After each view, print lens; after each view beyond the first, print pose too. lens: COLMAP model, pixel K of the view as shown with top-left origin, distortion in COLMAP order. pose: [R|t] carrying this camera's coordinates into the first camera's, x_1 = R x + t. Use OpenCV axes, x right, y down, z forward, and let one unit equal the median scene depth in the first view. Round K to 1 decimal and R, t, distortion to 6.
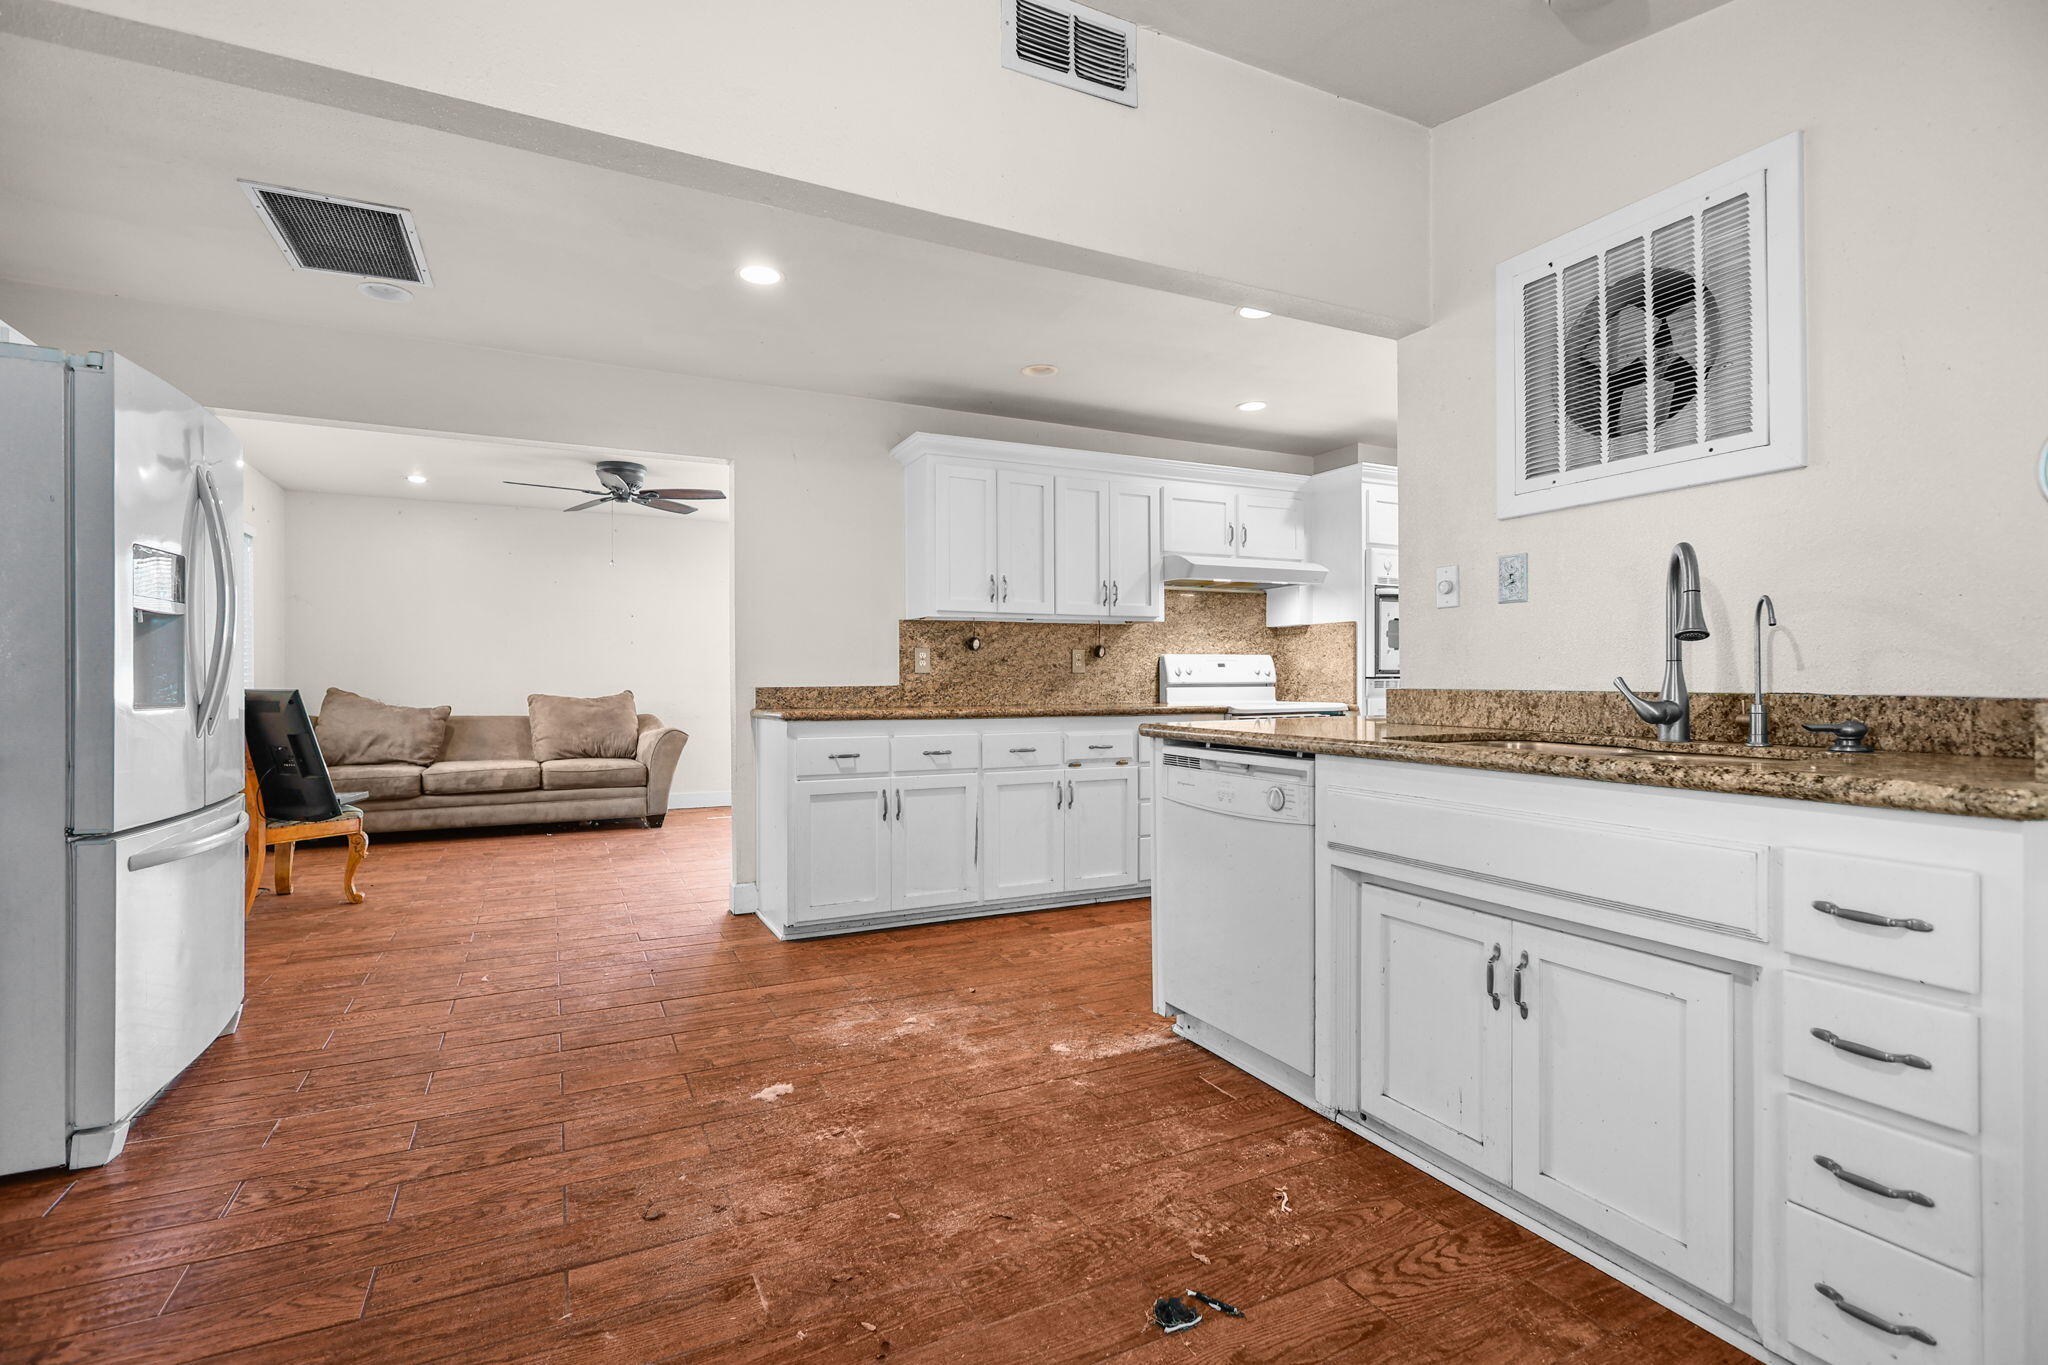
lens RADIAL K [[966.2, 0, 1029.9], [0, 966.2, 683.5], [0, 0, 1]] dist [0.001078, 0.001813]
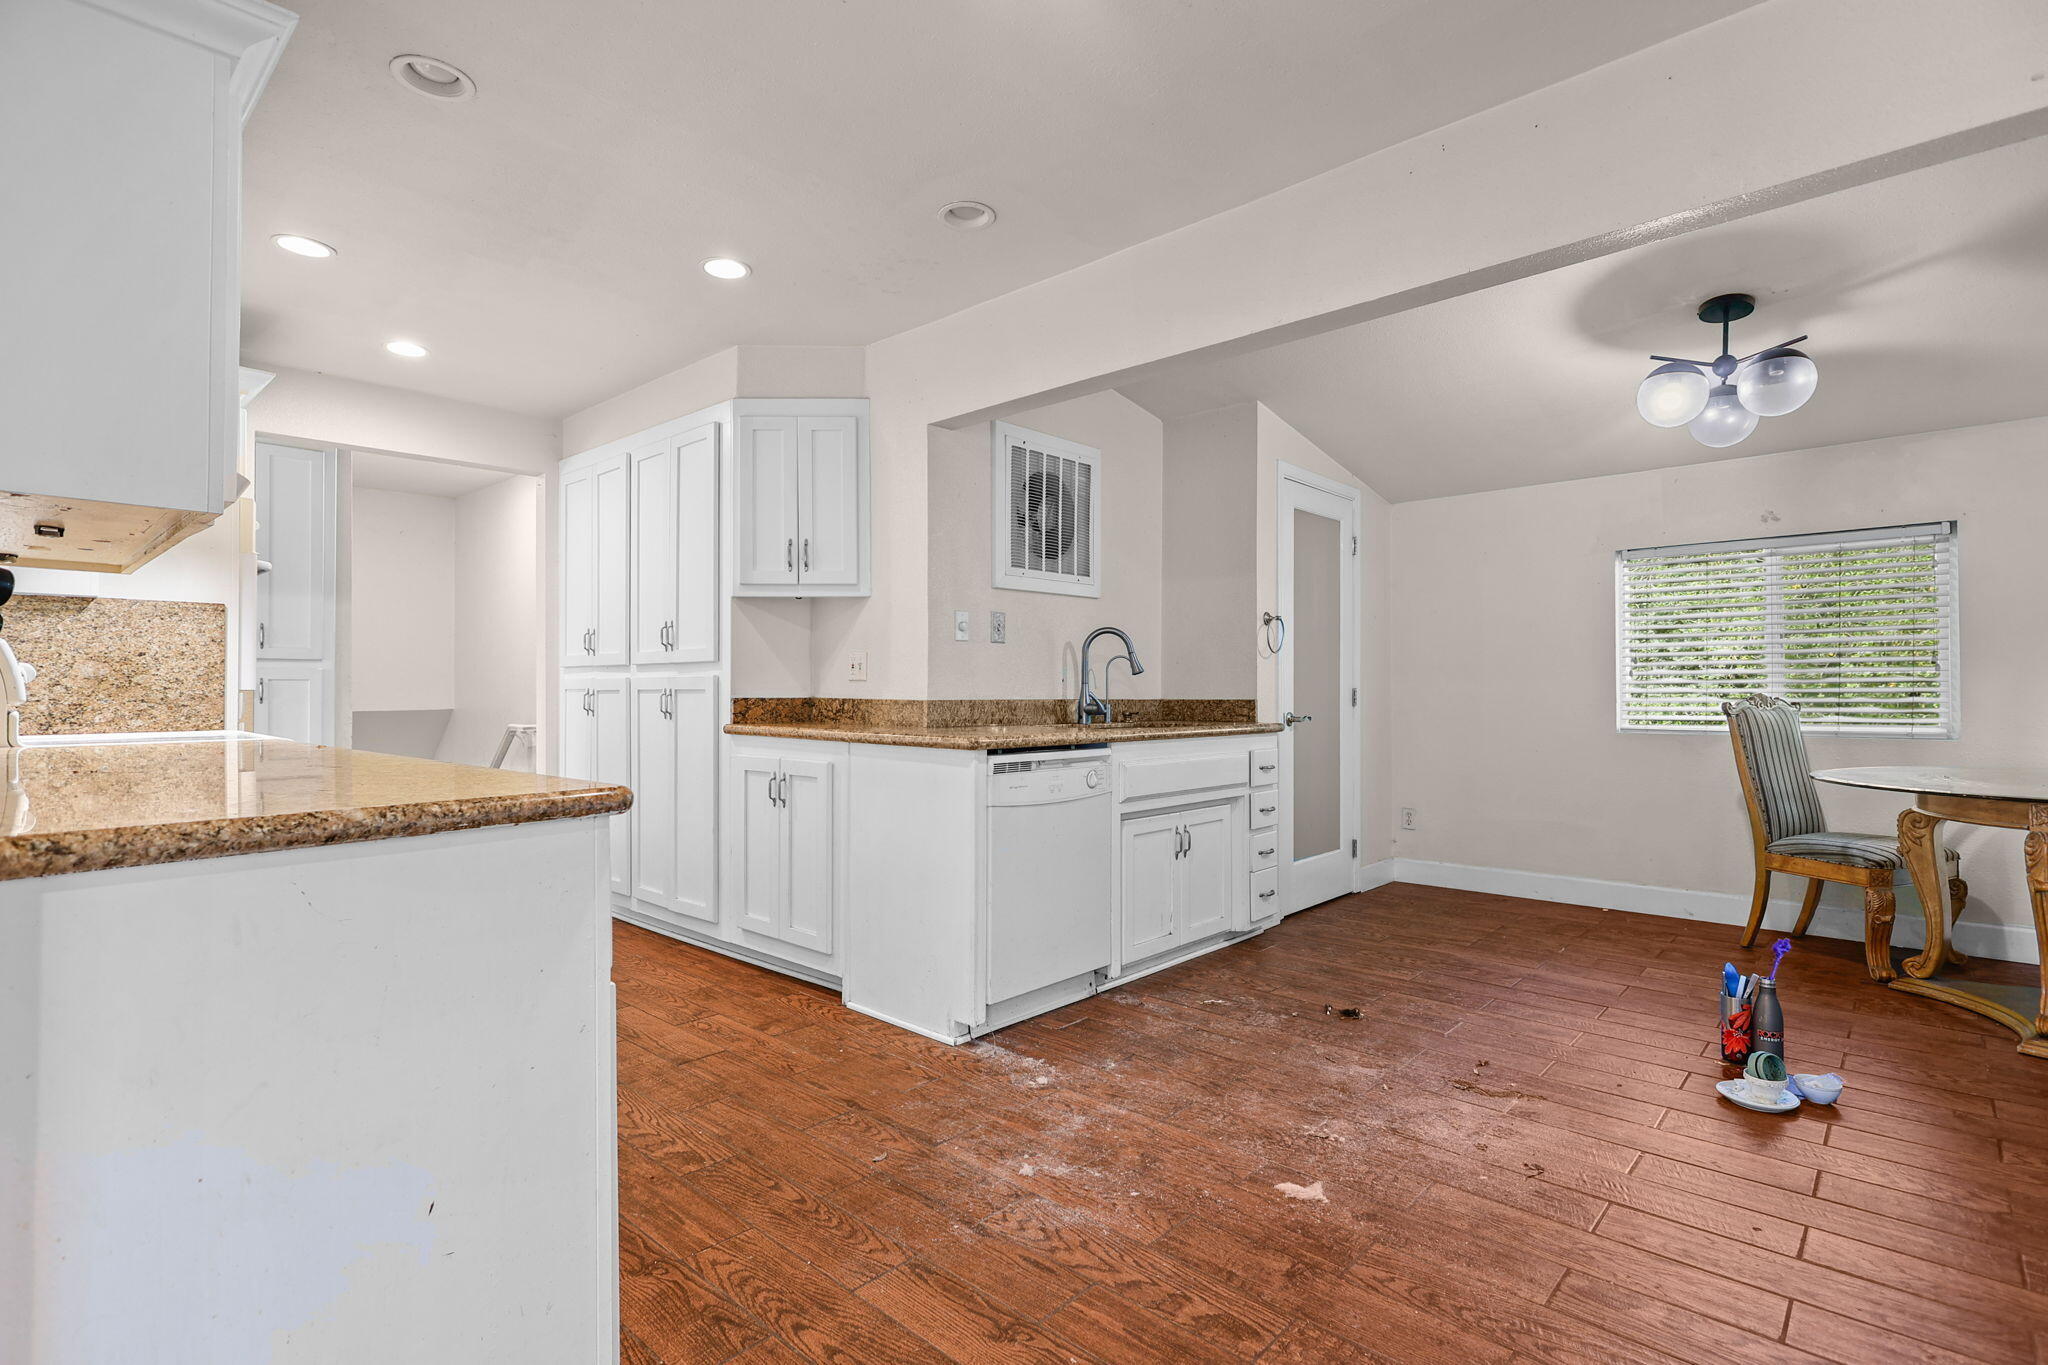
lens RADIAL K [[966.2, 0, 1030.7], [0, 966.2, 677.0], [0, 0, 1]] dist [0.001078, 0.001813]
pose [[-0.357453, 0.017236, 0.933772, -0.833273], [0.005038, 0.999851, -0.016528, -0.003384], [-0.933917, -0.001203, -0.357487, 1.311177]]
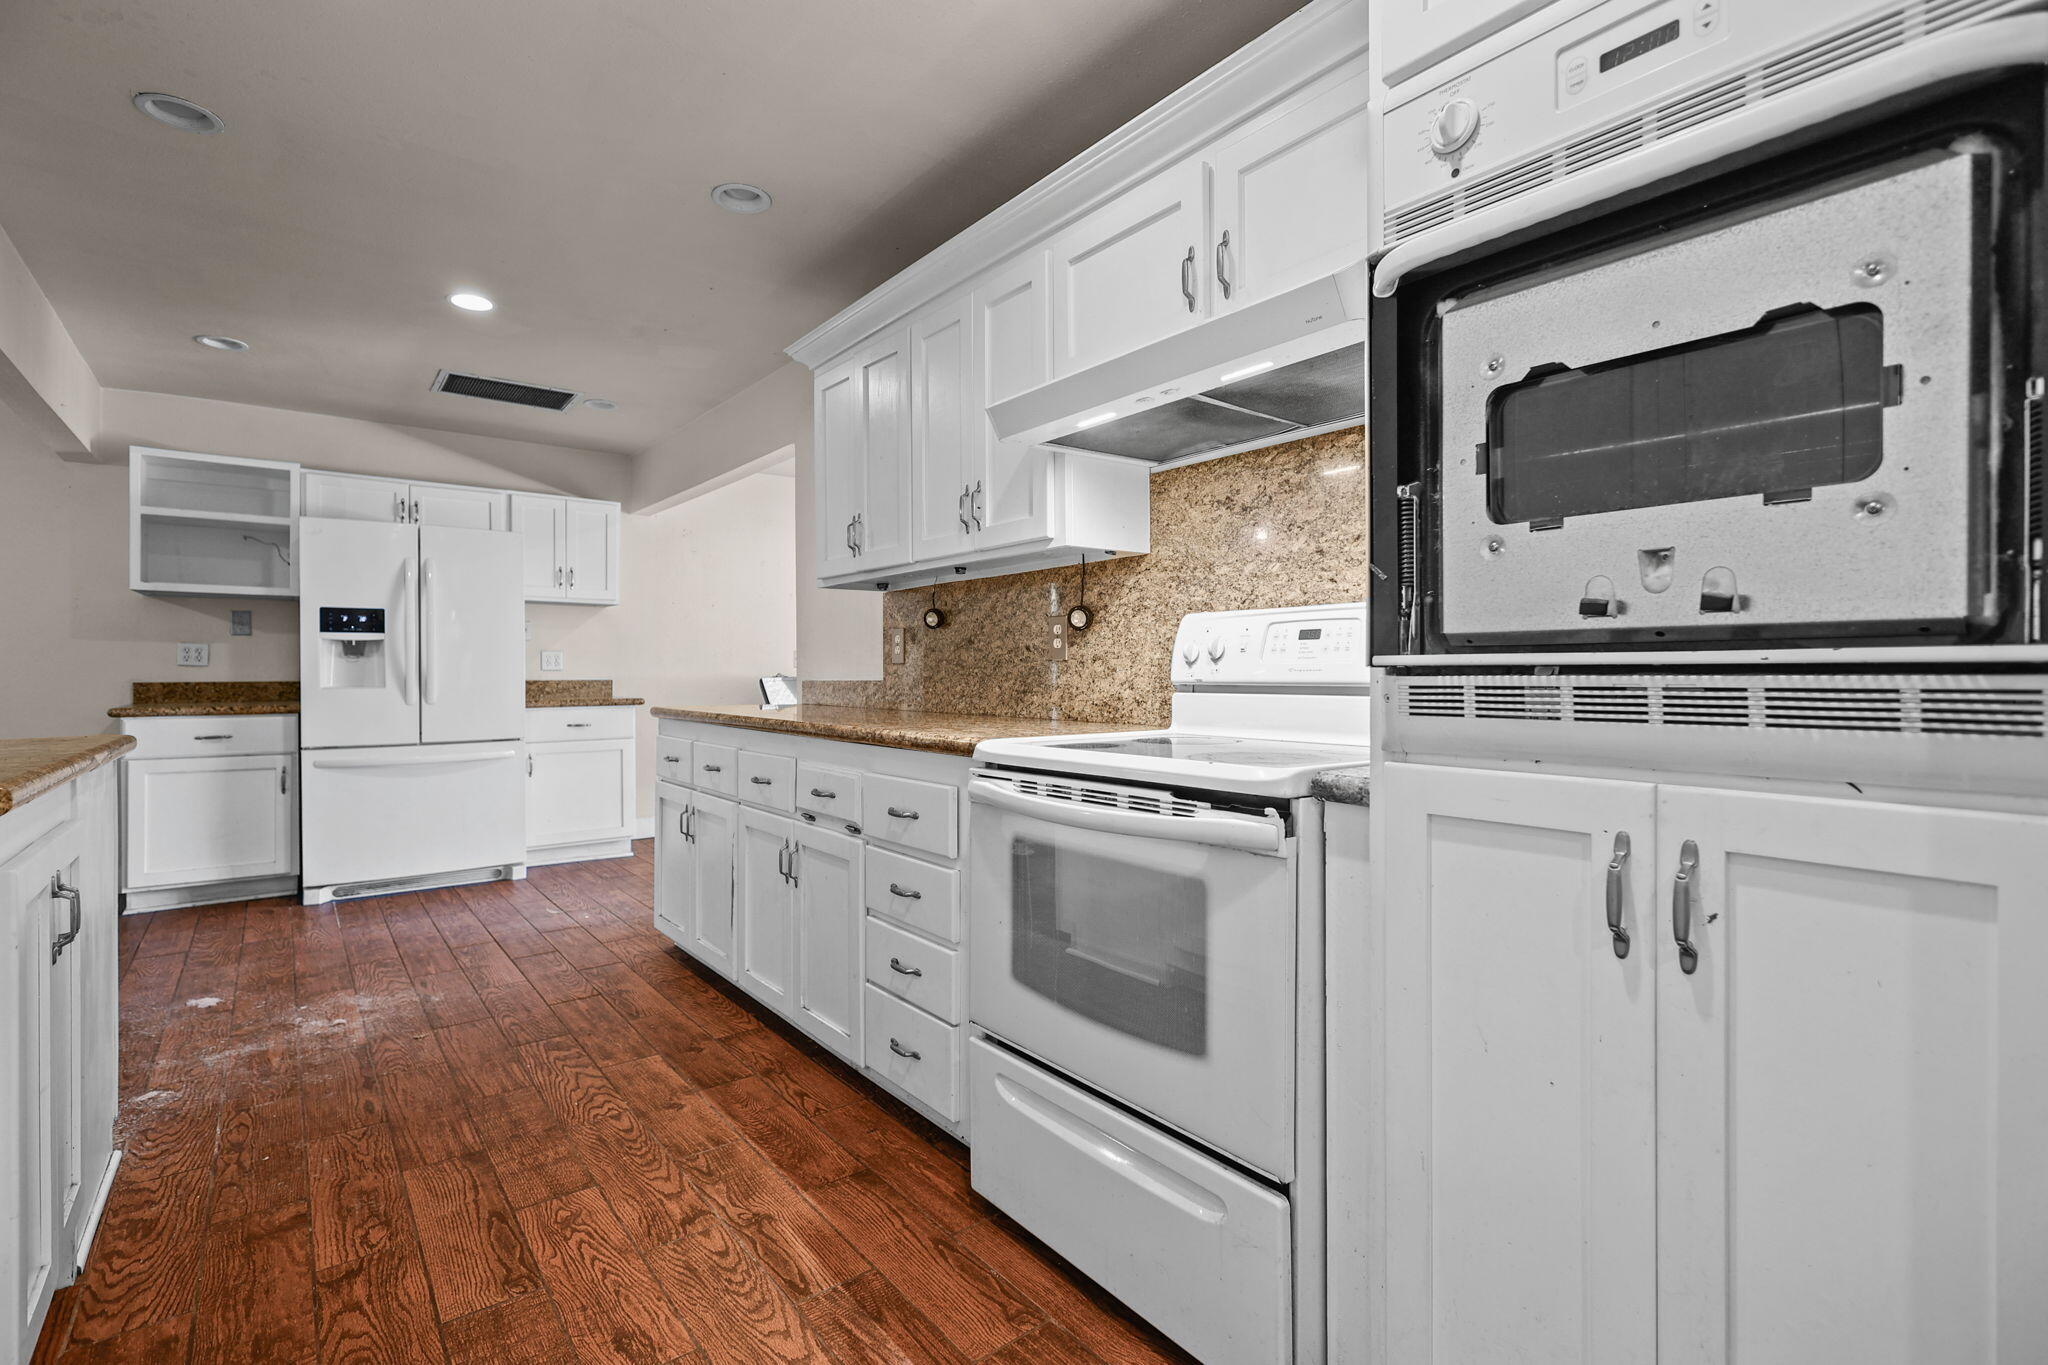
lens RADIAL K [[966.2, 0, 1019.5], [0, 966.2, 679.1], [0, 0, 1]] dist [0.001078, 0.001813]
pose [[0.184233, 0.010503, -0.982826, 1.006679], [-0.003370, 0.999944, 0.010054, -0.010891], [0.982877, 0.001460, 0.184258, 1.565679]]
